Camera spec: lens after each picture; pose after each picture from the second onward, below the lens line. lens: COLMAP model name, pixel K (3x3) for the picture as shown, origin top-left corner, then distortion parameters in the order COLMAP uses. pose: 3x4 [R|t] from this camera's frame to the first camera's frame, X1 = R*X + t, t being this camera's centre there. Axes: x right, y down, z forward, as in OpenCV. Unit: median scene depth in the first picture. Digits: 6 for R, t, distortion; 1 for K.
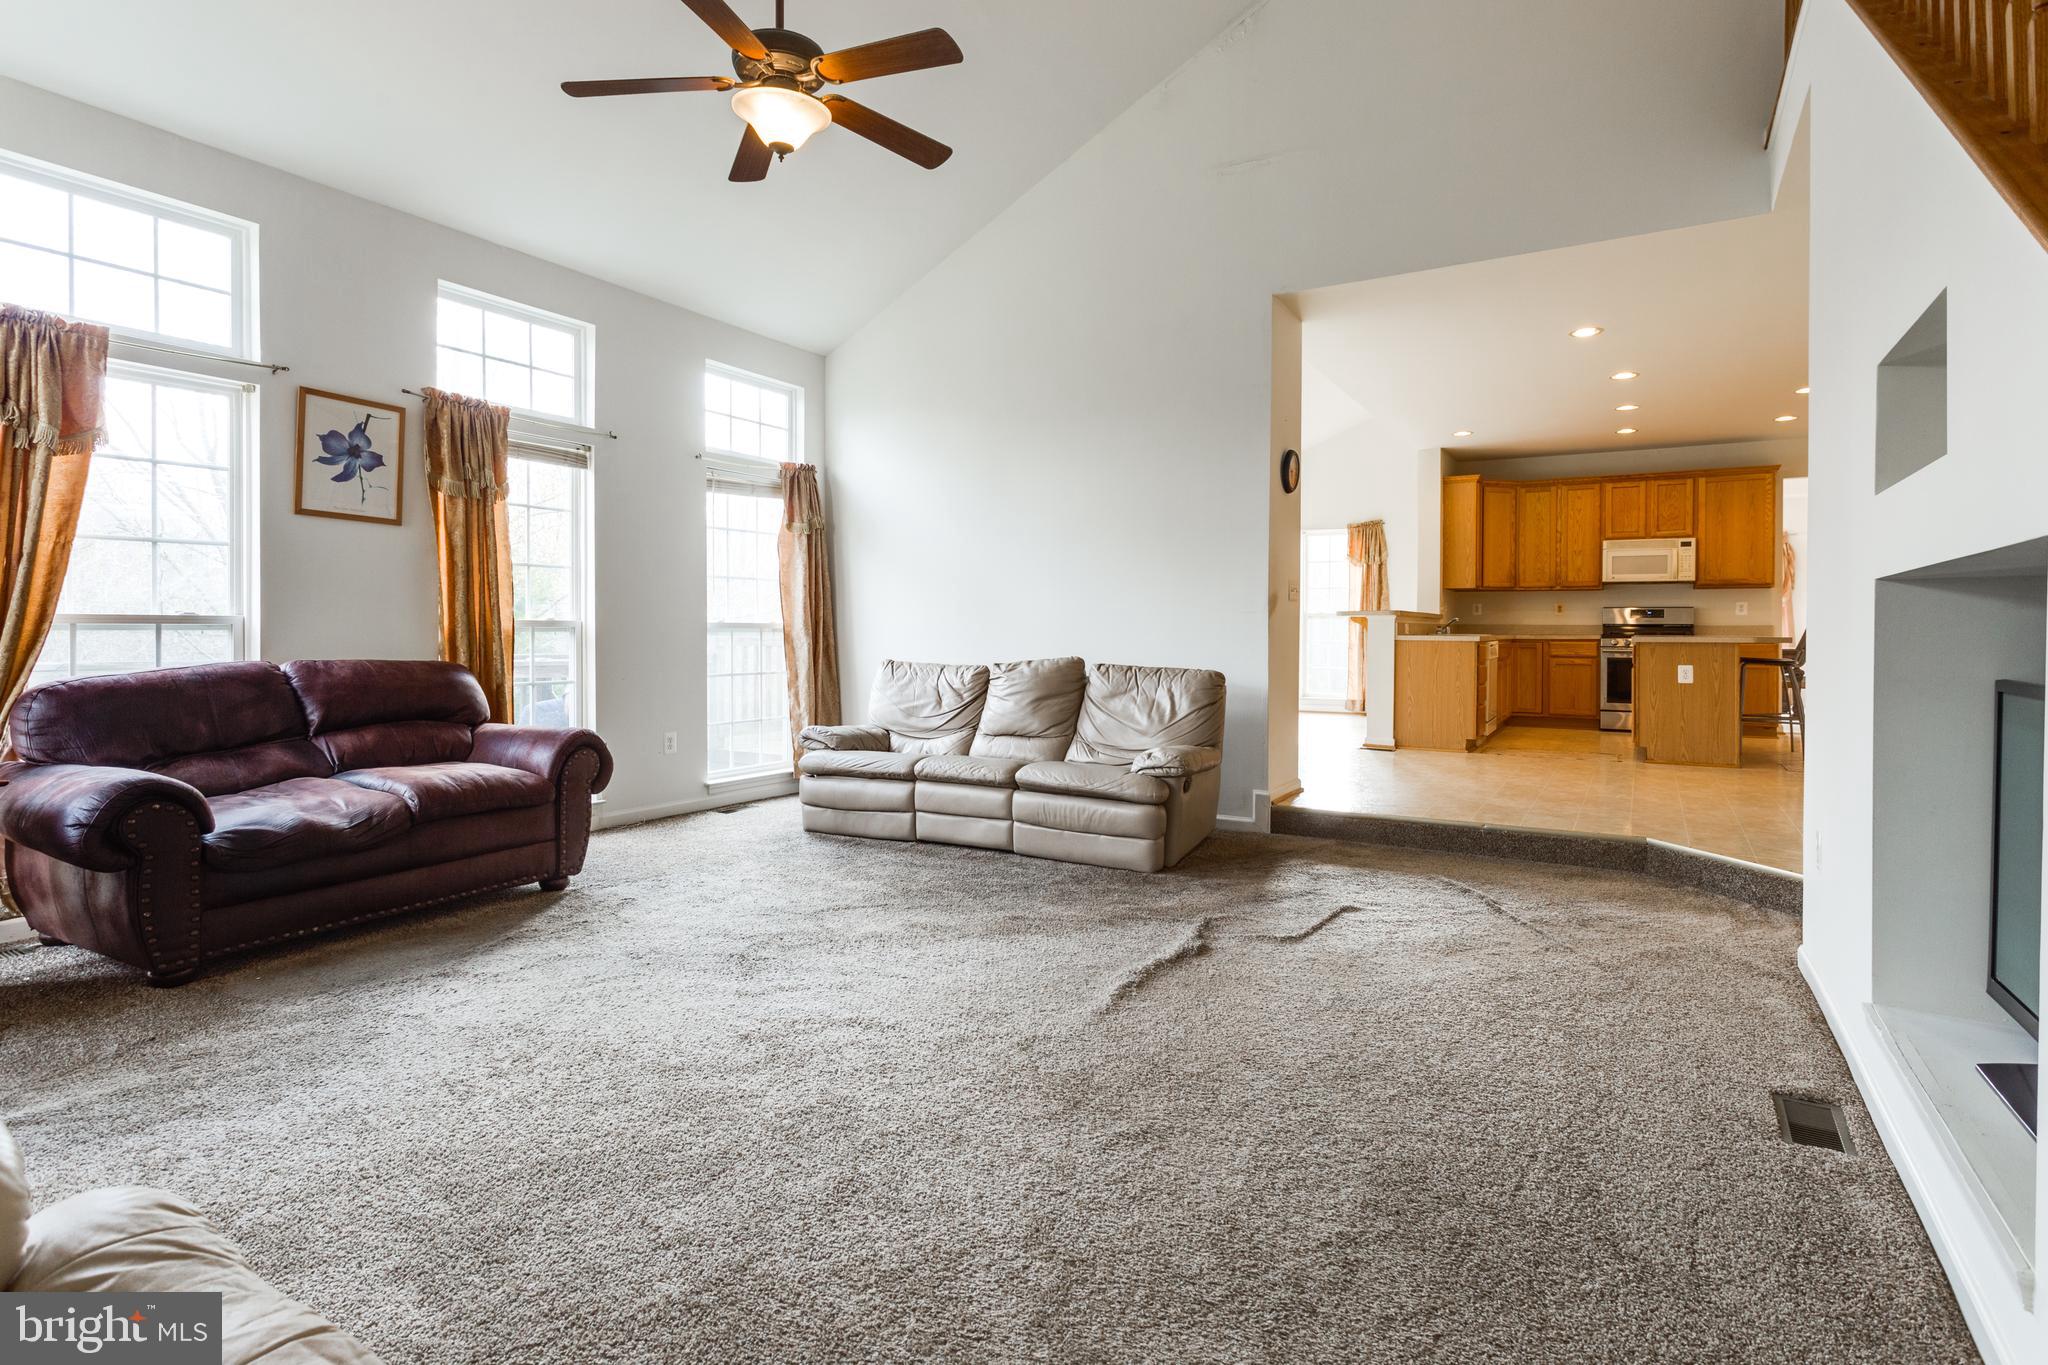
lens RADIAL K [[1042.1, 0, 1007.1], [0, 1042.1, 634.7], [0, 0, 1]] dist [0.008081, -0.003681]
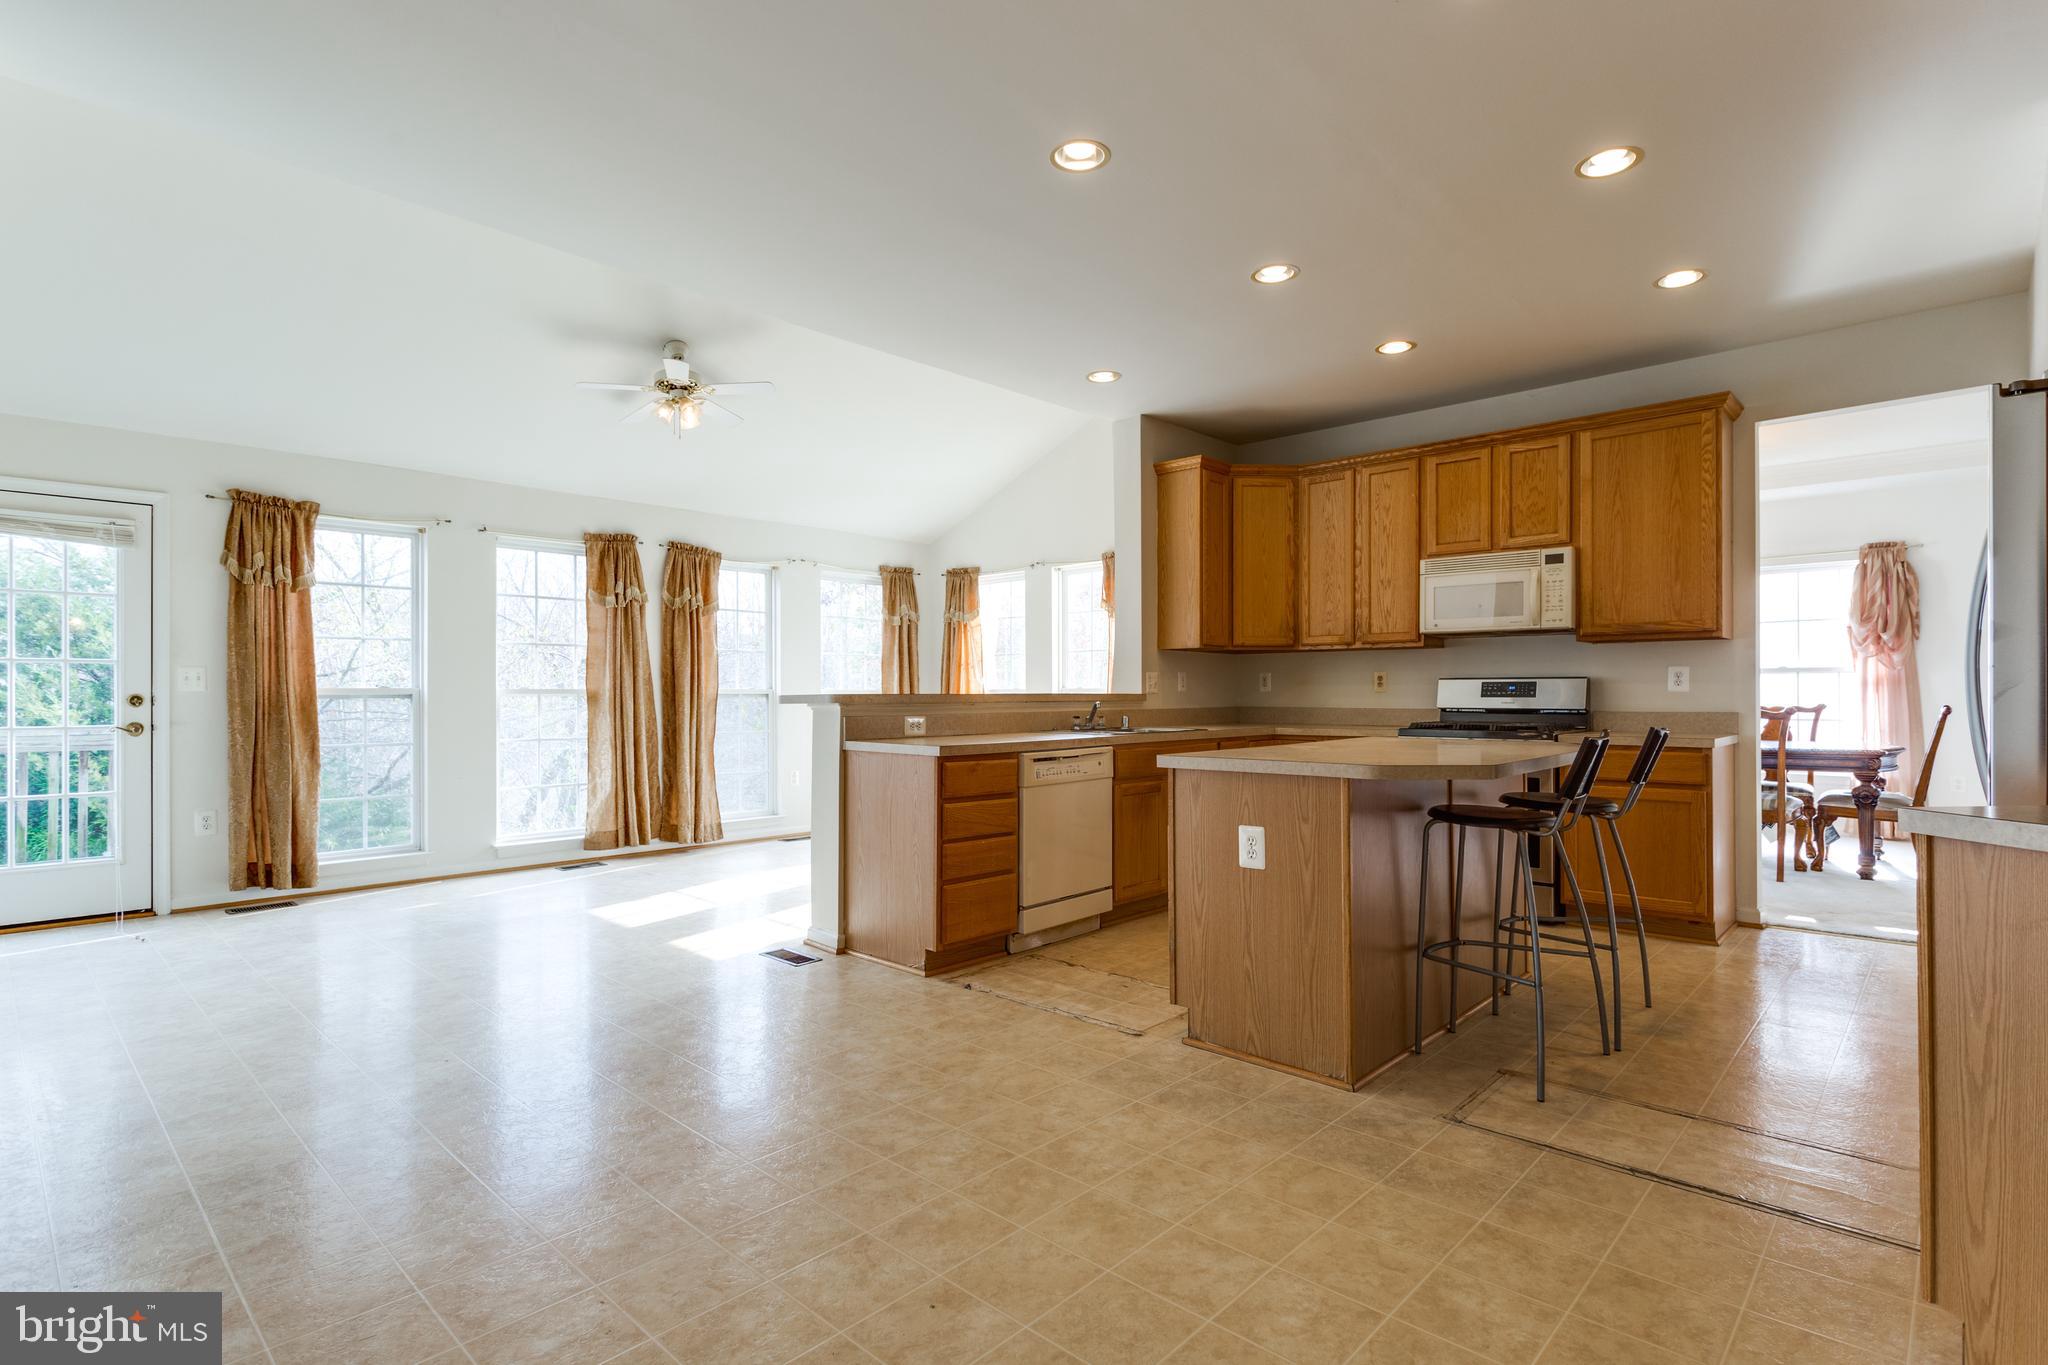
lens RADIAL K [[1001.1, 0, 1035.8], [0, 1001.1, 695.2], [0, 0, 1]] dist [0.006082, -0.003369]
pose [[0.979497, -0.006596, -0.201350, 0.677535], [0.006280, 0.999978, -0.002208, -0.024534], [0.201360, 0.000898, 0.979517, 0.613421]]
